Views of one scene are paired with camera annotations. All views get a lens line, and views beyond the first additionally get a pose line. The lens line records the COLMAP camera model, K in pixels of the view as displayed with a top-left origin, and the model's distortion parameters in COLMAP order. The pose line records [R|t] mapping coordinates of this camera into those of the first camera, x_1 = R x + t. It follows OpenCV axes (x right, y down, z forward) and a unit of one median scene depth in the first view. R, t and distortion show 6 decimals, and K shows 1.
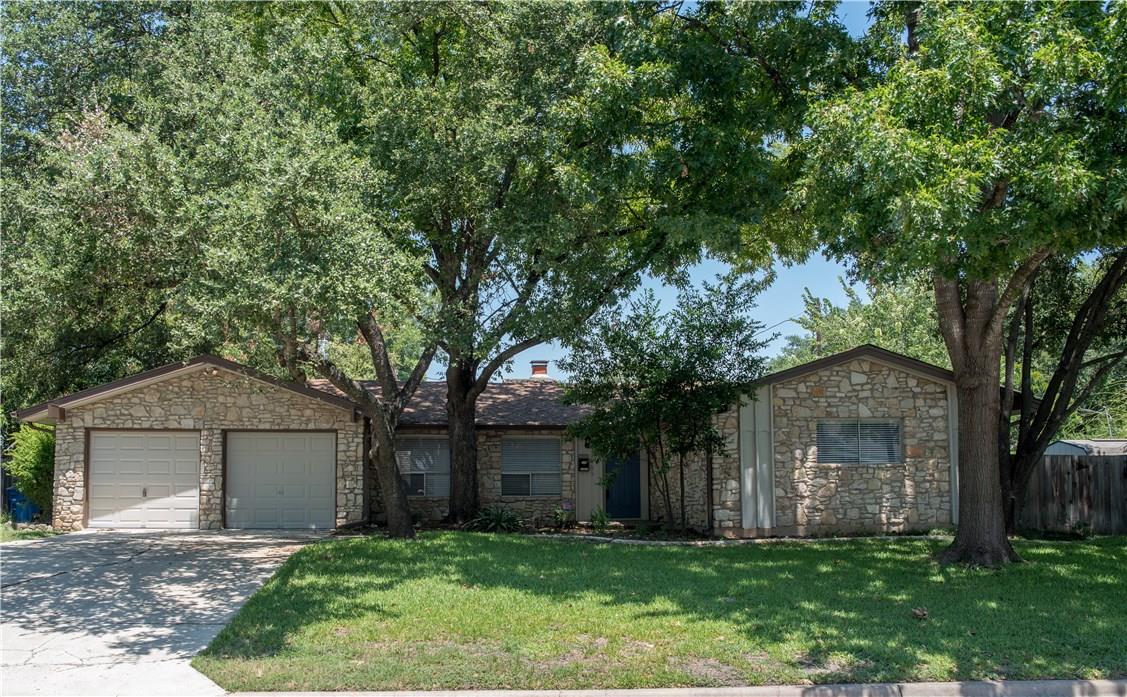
lens RADIAL K [[1077.1, 0, 563.5], [0, 1077.1, 348.5], [0, 0, 1]] dist [-0.079745, 0.020511]
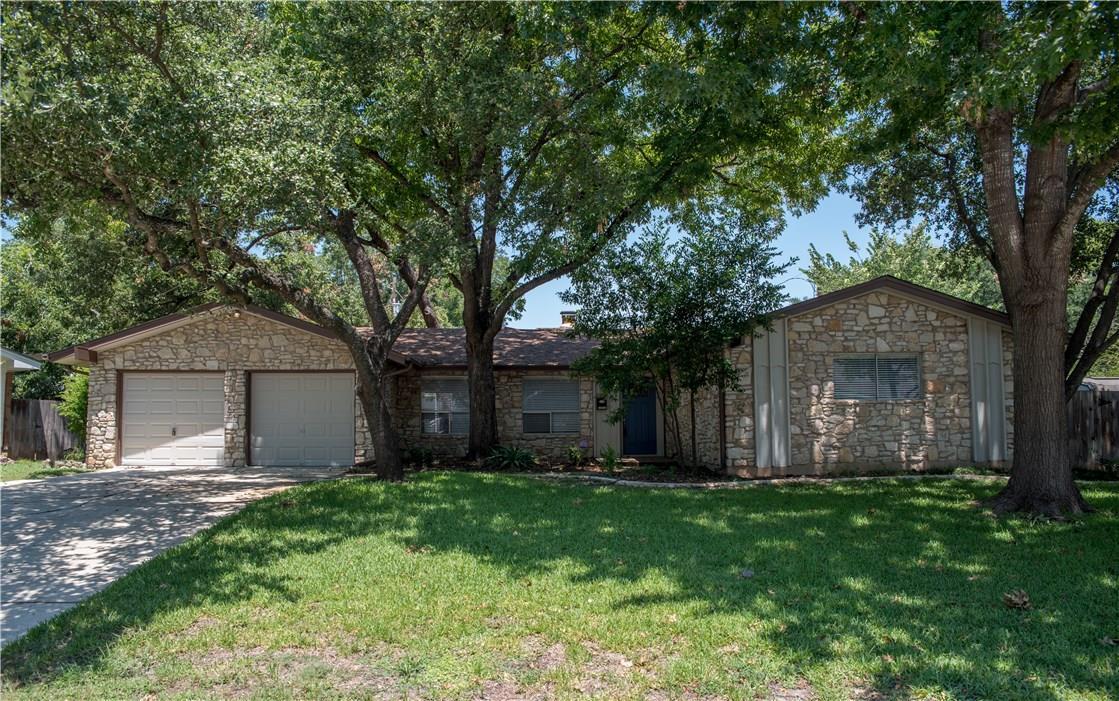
lens RADIAL K [[909.0, 0, 559.5], [0, 909.0, 350.5], [0, 0, 1]] dist [-0.139977, 0.124786]
pose [[0.998986, -0.006804, -0.044507, 0.026221], [0.008831, 0.998925, 0.045515, 0.024173], [0.044150, -0.045862, 0.997972, 0.184034]]
